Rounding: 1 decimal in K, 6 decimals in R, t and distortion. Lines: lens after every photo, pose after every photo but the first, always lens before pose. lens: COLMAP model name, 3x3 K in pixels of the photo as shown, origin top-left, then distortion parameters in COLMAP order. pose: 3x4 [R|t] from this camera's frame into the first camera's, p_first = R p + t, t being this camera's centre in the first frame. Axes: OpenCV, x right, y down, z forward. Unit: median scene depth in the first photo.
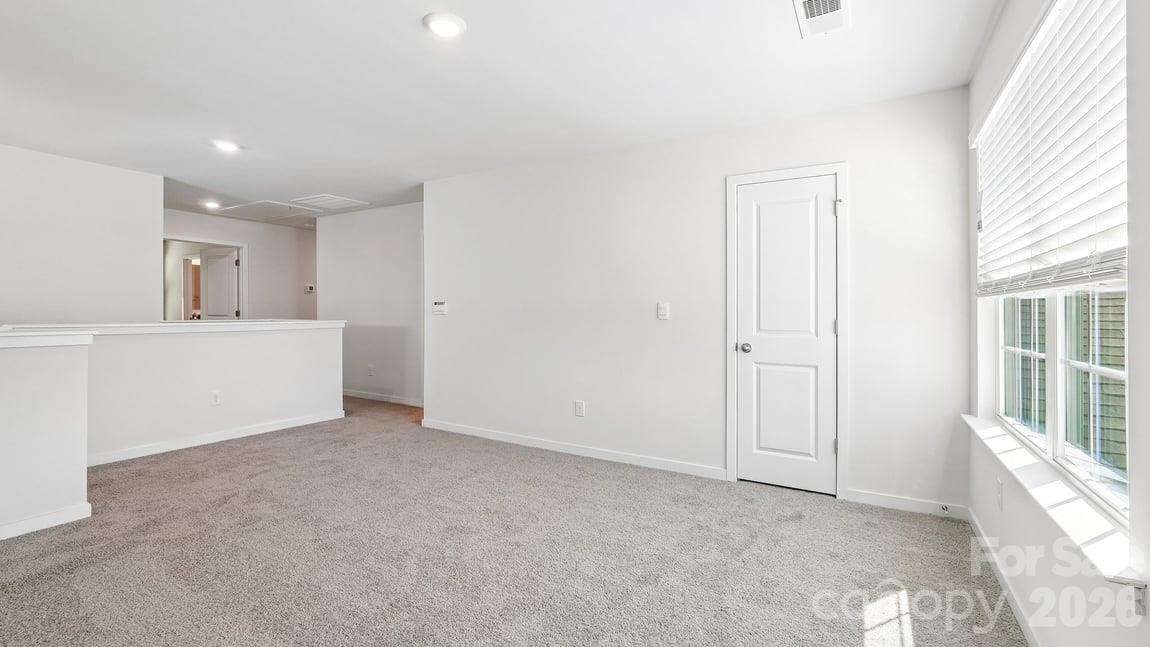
lens RADIAL K [[496.9, 0, 568.9], [0, 496.9, 315.4], [0, 0, 1]] dist [0.000923, 0.000415]
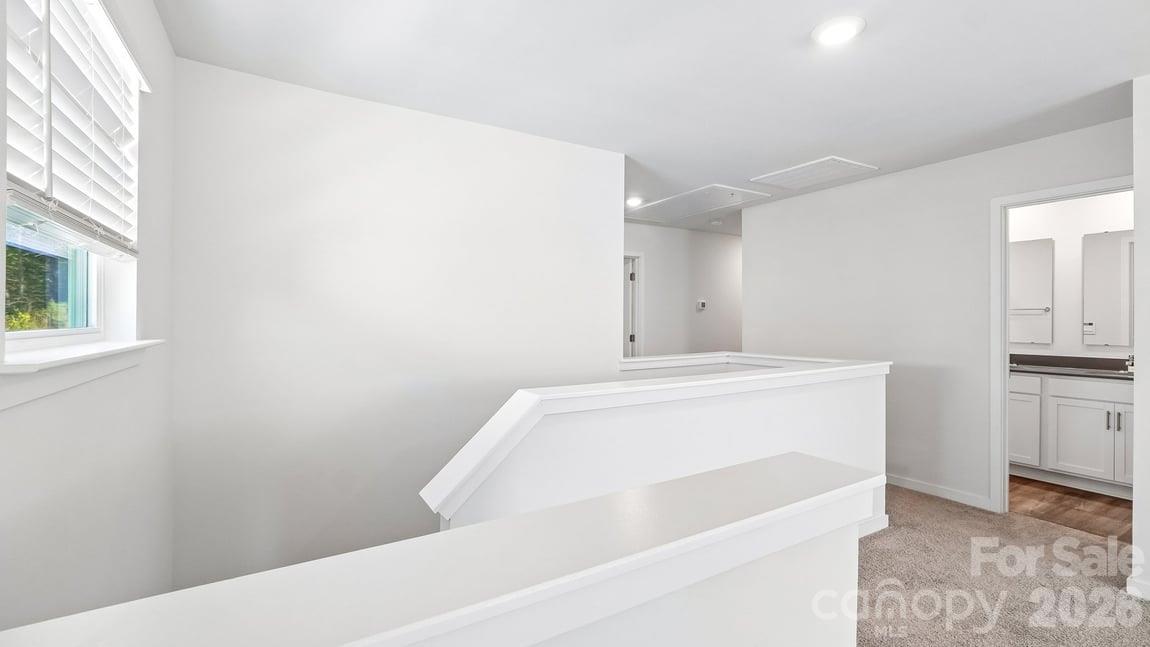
lens RADIAL K [[496.9, 0, 580.4], [0, 496.9, 324.6], [0, 0, 1]] dist [0.000923, 0.000415]
pose [[0.887728, -0.007059, -0.460313, -0.504521], [0.006757, 0.999975, -0.002304, -0.034634], [0.460318, -0.001065, 0.887753, 0.319067]]
